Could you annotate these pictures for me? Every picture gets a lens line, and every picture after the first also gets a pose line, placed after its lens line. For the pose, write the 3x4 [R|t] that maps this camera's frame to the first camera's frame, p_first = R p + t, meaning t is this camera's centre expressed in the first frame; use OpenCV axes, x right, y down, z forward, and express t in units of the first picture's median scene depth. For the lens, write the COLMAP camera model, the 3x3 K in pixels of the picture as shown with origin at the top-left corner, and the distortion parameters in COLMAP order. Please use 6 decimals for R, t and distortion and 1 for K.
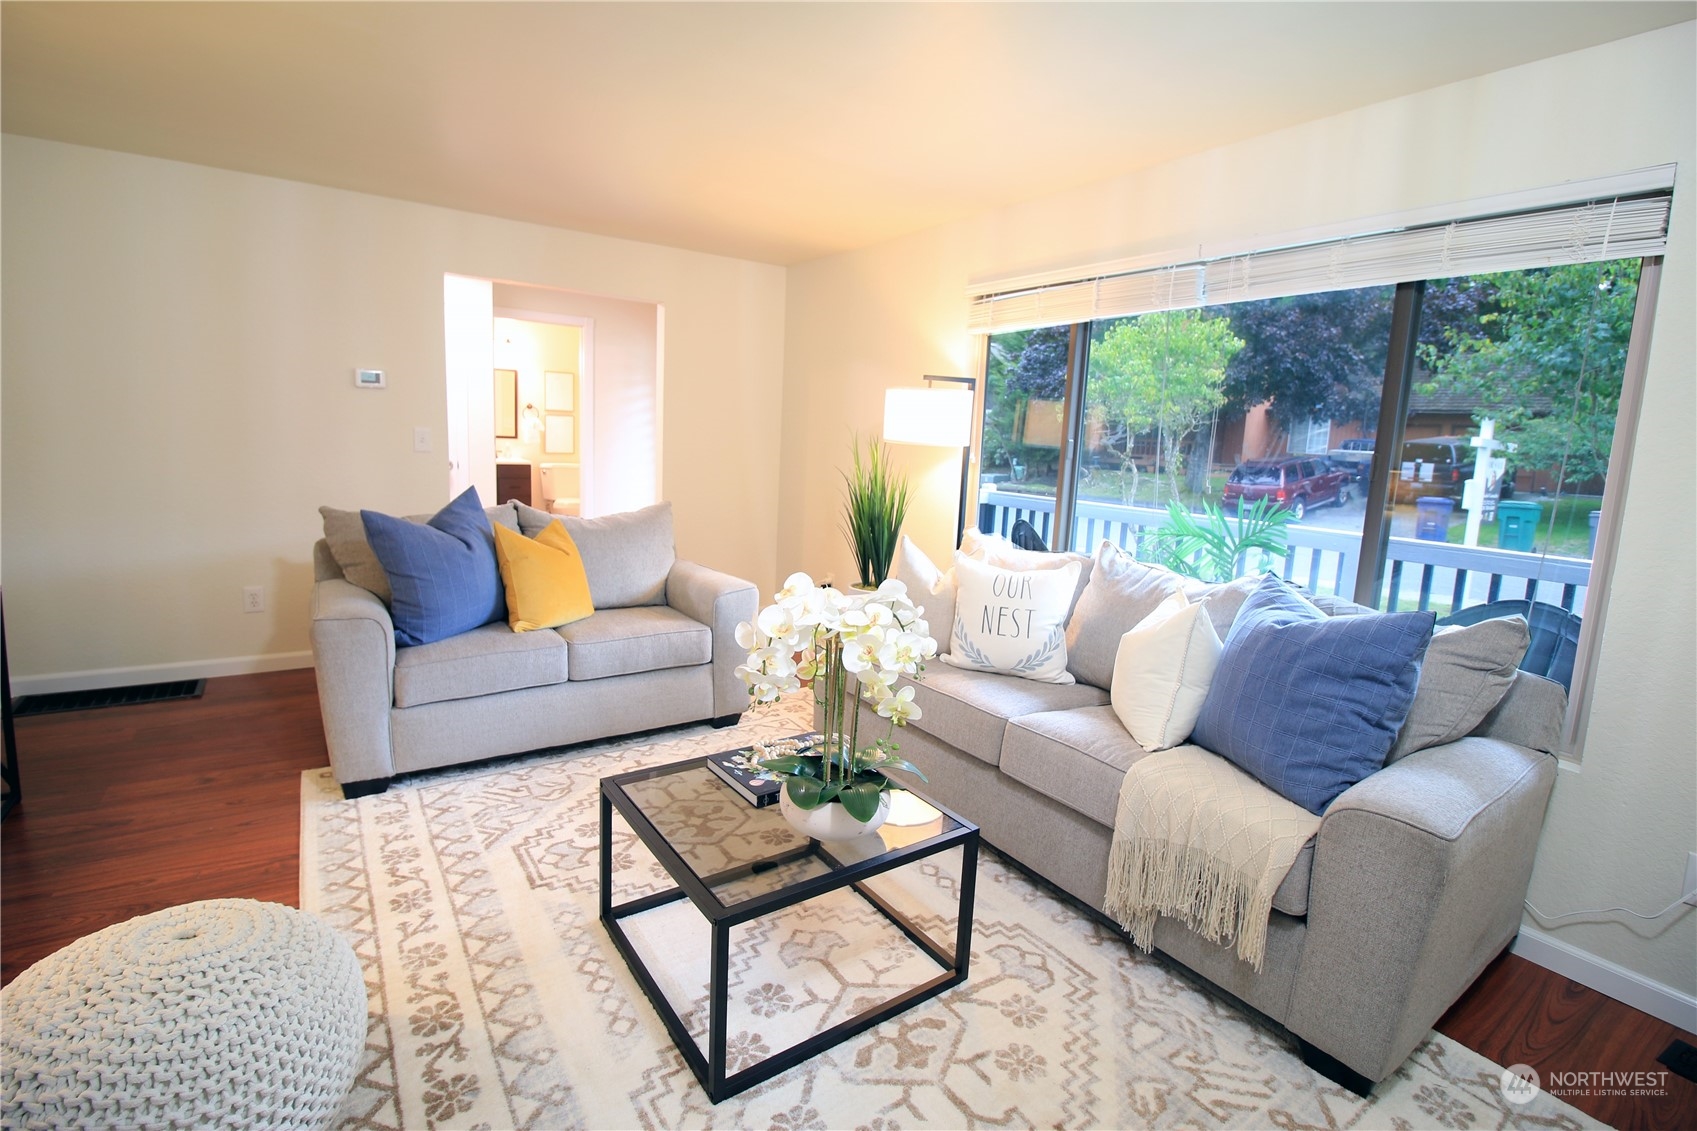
lens RADIAL K [[778.8, 0, 842.4], [0, 778.8, 545.6], [0, 0, 1]] dist [-0.003440, -0.010963]
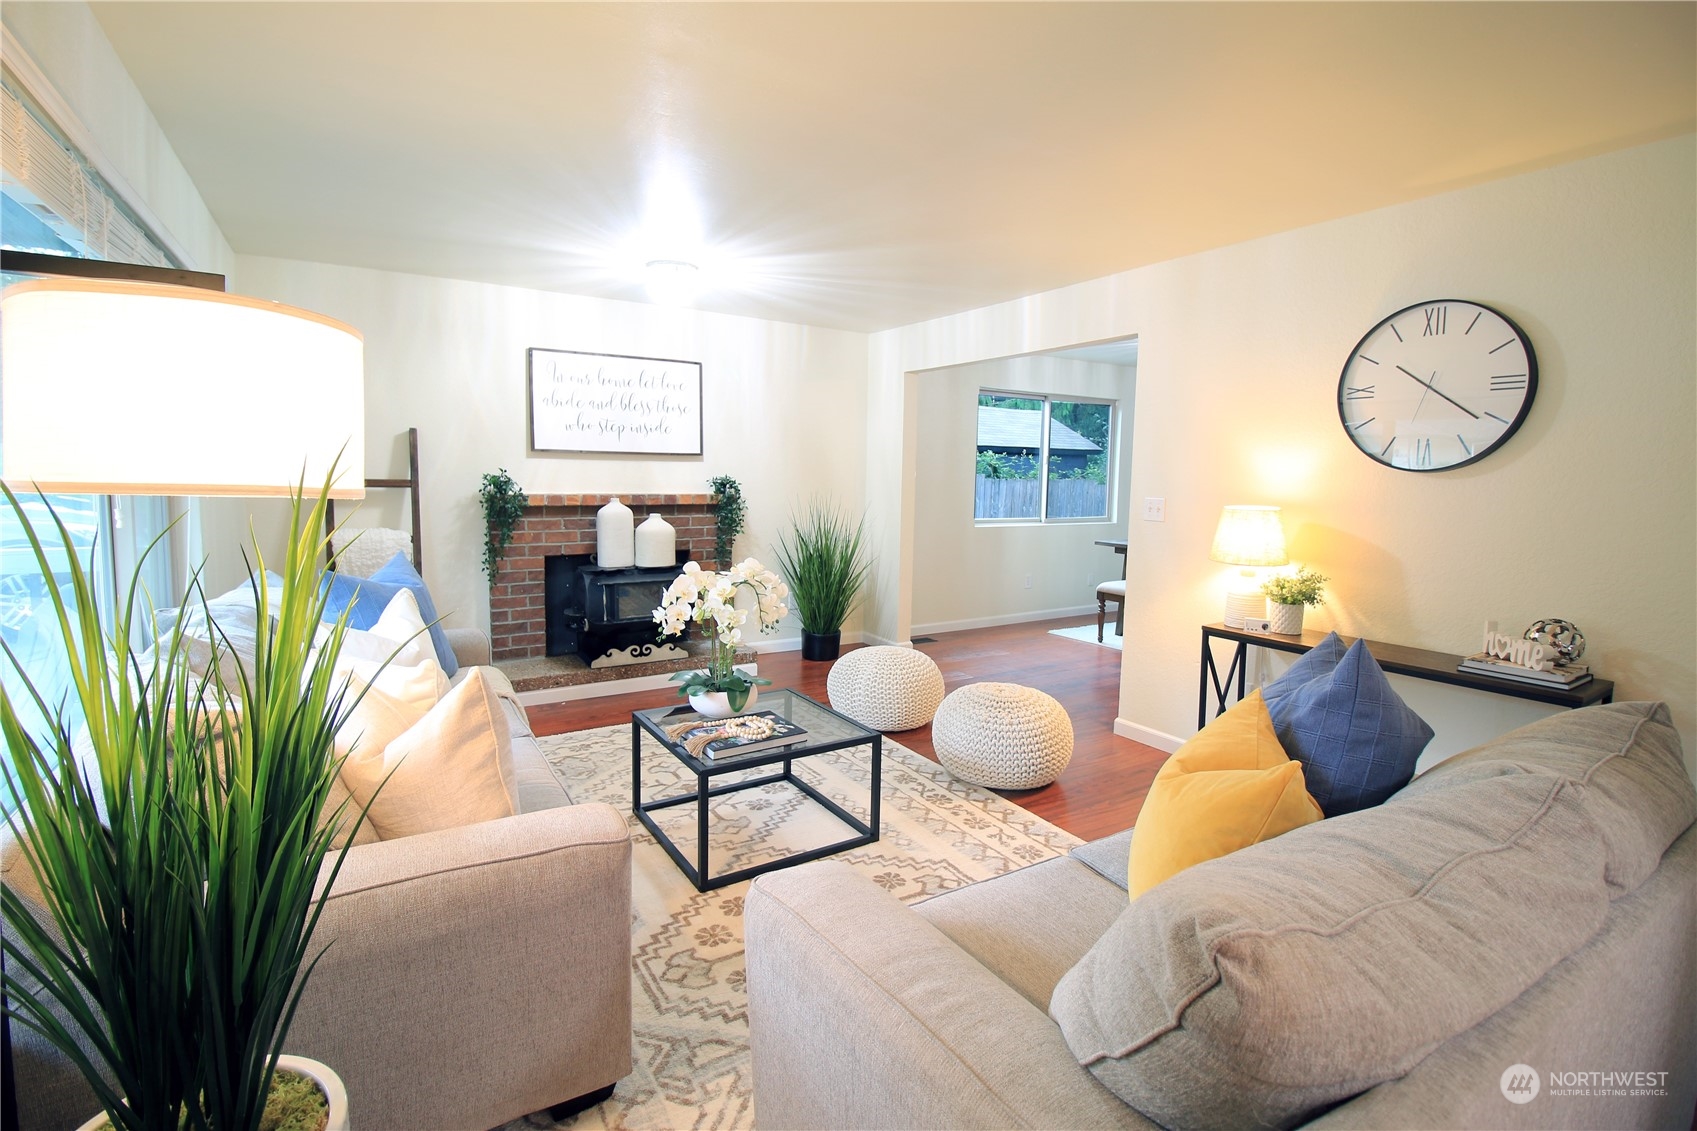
lens RADIAL K [[778.8, 0, 848.4], [0, 778.8, 555.8], [0, 0, 1]] dist [-0.003440, -0.010963]
pose [[-0.997057, -0.069730, 0.031864, -0.222440], [-0.059447, 0.965635, 0.253011, -0.284055], [-0.048412, 0.250373, -0.966938, 1.823121]]
